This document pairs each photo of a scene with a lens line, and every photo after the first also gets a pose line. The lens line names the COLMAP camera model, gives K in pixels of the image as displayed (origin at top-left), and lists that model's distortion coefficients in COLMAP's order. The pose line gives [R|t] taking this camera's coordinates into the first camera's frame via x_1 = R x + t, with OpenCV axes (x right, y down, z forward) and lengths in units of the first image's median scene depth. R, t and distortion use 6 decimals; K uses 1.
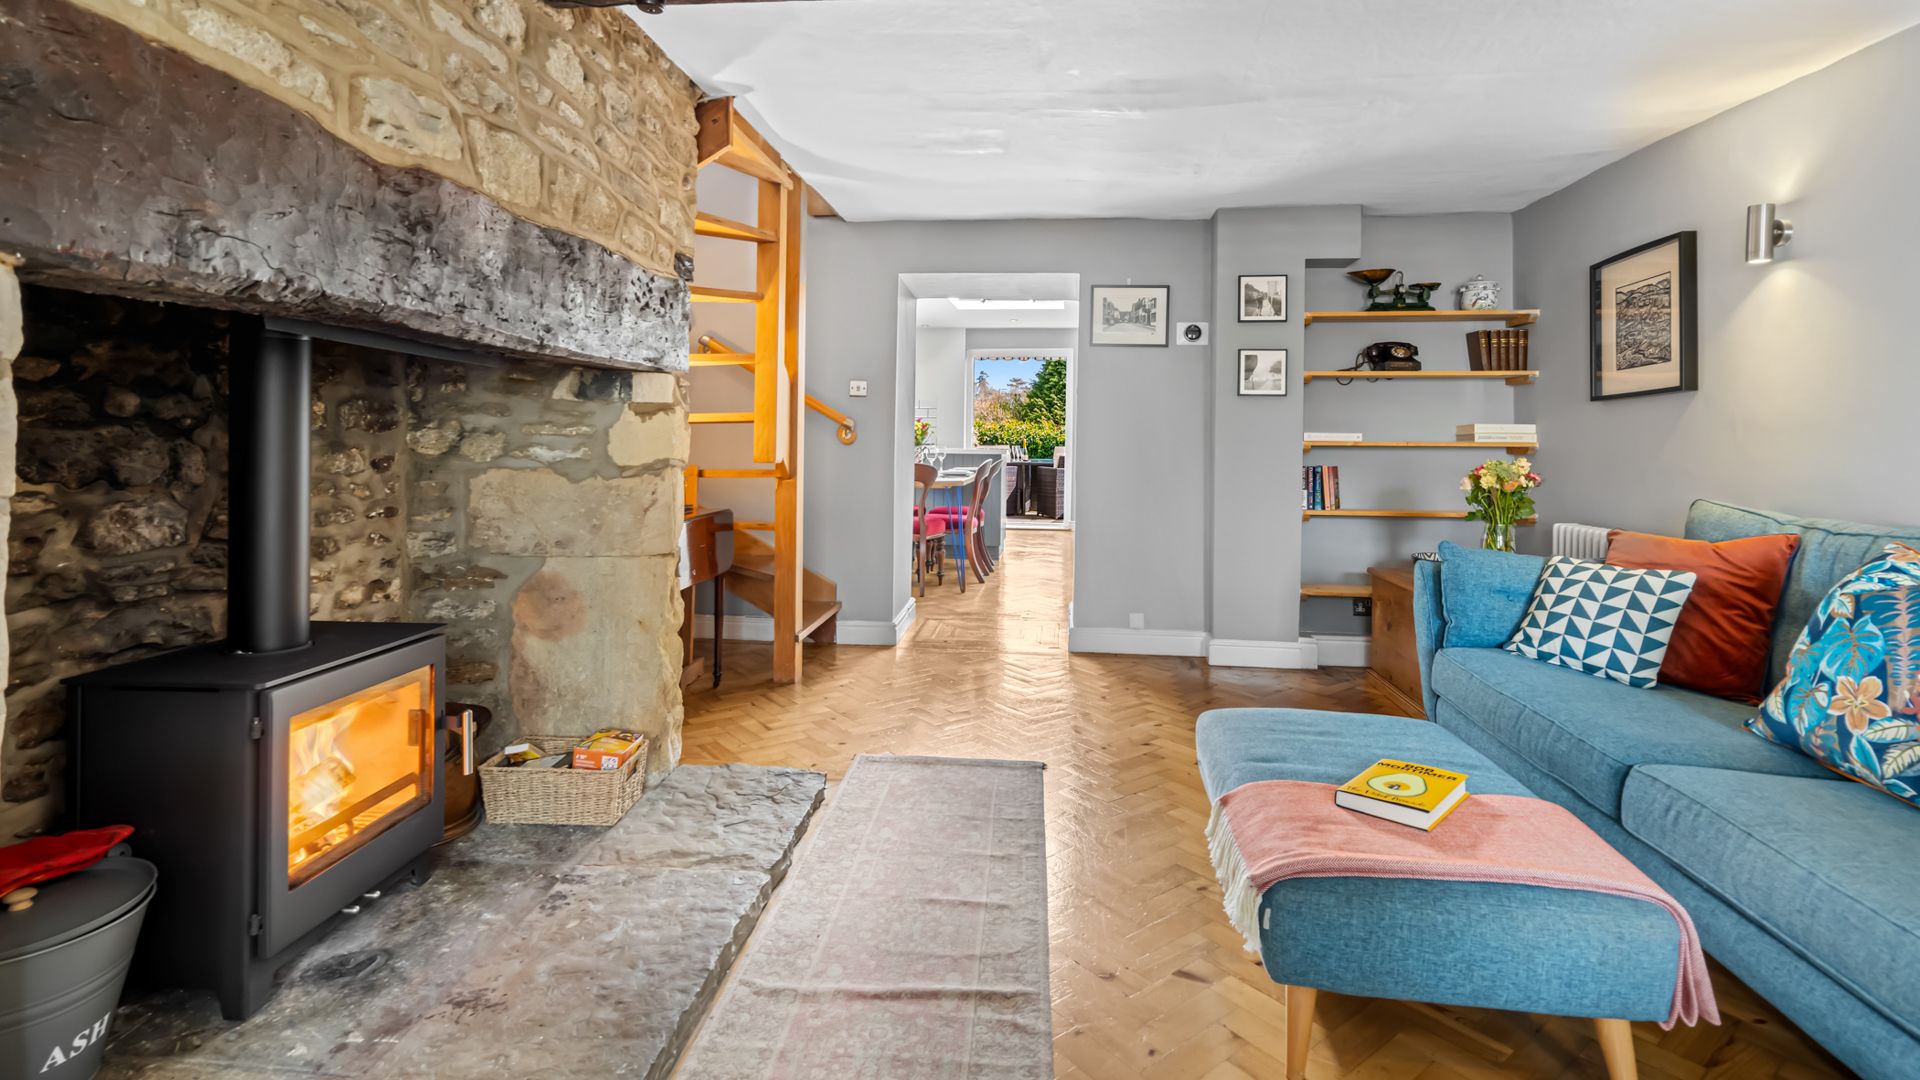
lens RADIAL K [[879.7, 0, 956.8], [0, 879.7, 435.0], [0, 0, 1]] dist [-0.002545, 0.001240]
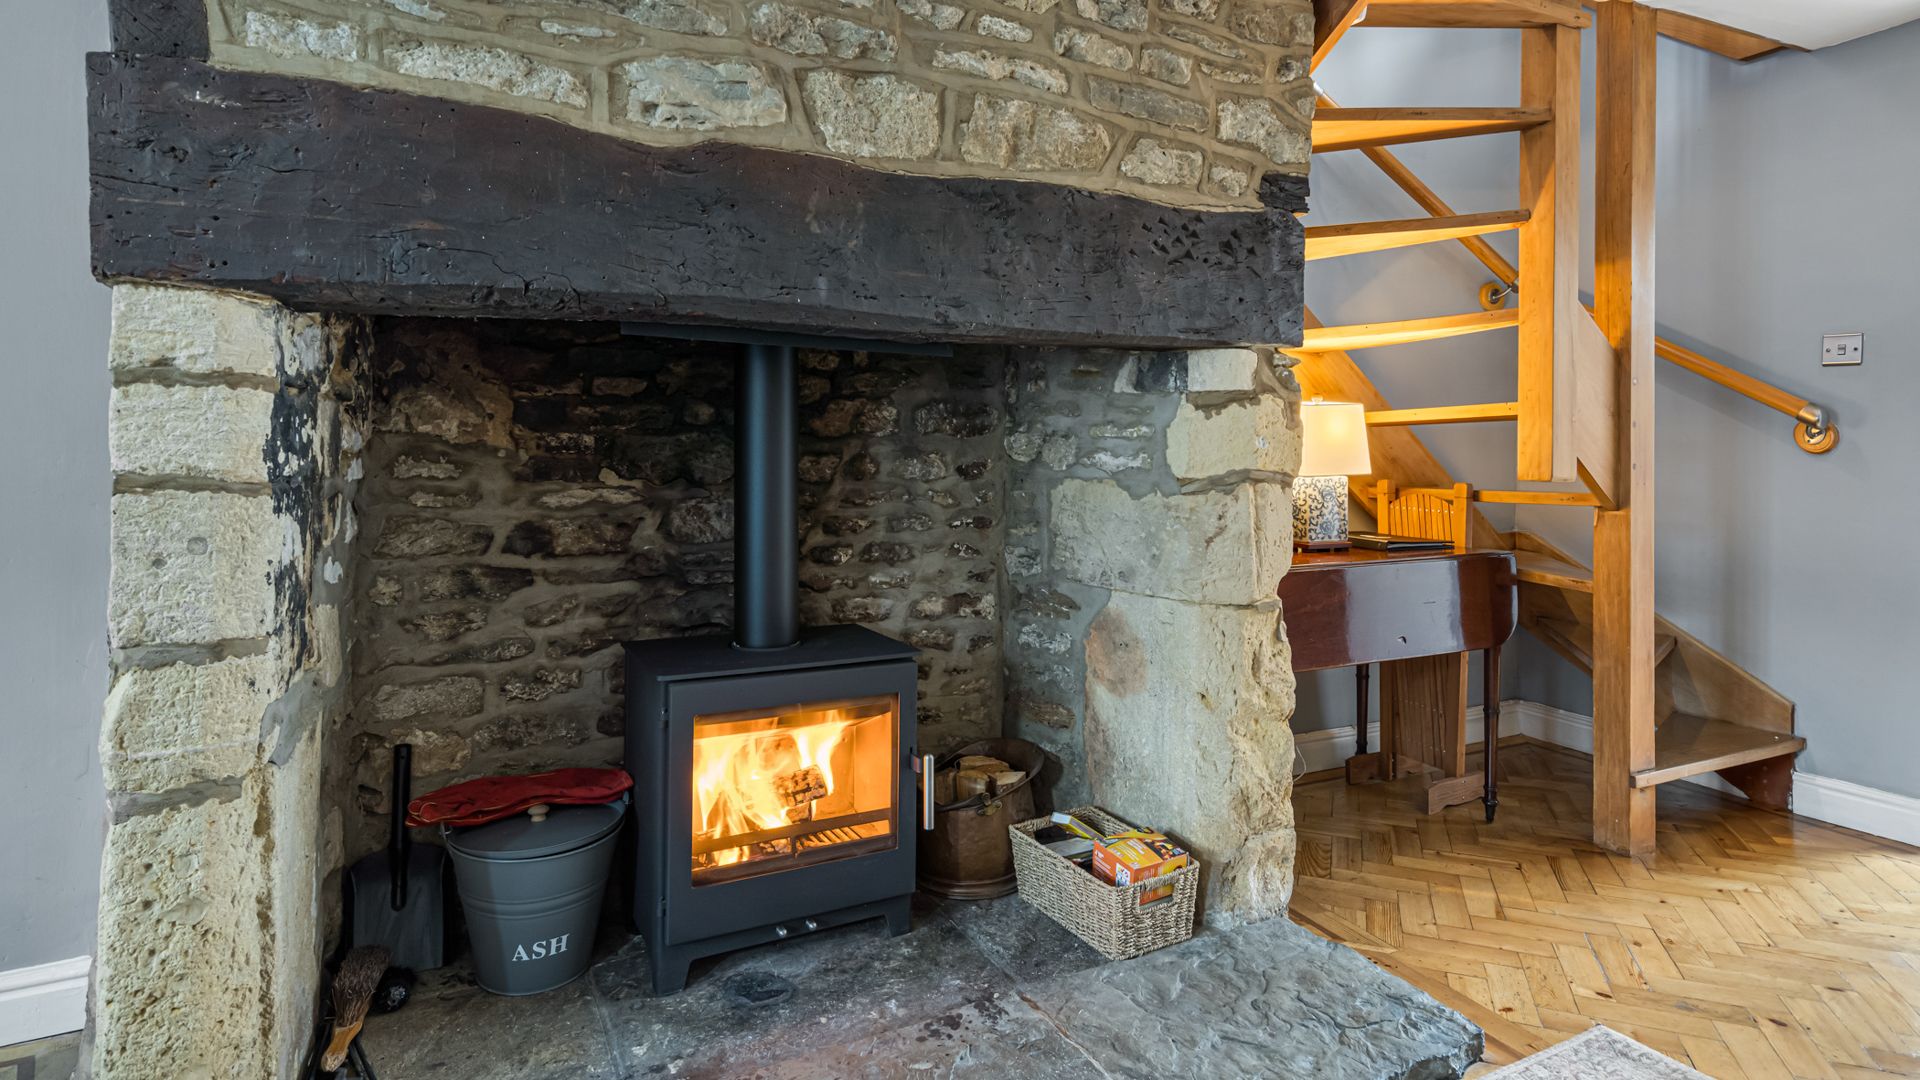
lens RADIAL K [[1007.4, 0, 951.7], [0, 1007.4, 436.3], [0, 0, 1]] dist [0.003673, 0.000237]
pose [[0.524909, -0.015979, -0.851009, 0.256447], [0.006323, 0.999869, -0.014874, 0.011871], [0.851135, 0.002427, 0.524941, 0.416421]]
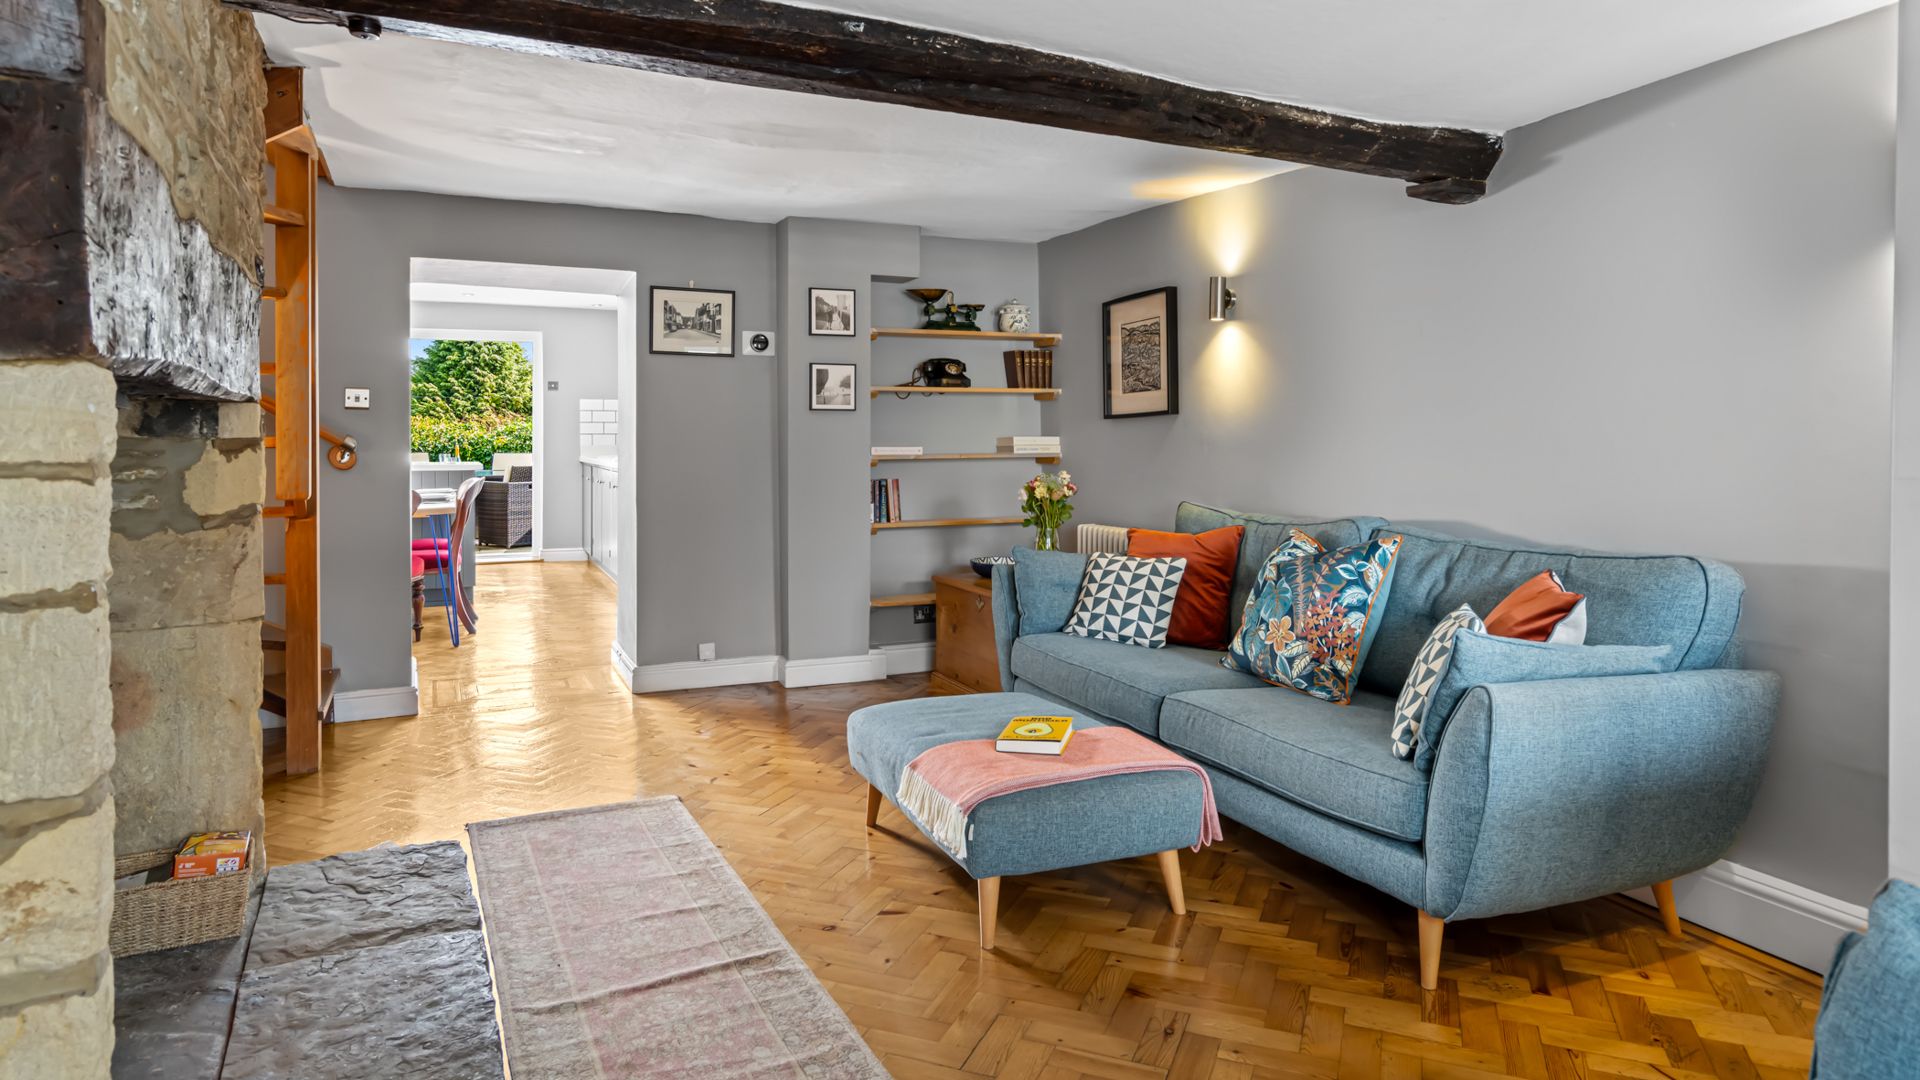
lens RADIAL K [[1143.0, 0, 936.3], [0, 1143.0, 436.2], [0, 0, 1]] dist [0.007994, 0.004224]
pose [[0.864513, -0.012402, 0.502458, -0.348010], [0.009040, 0.999917, 0.009126, -0.046112], [-0.502530, -0.003347, 0.864553, -0.300566]]
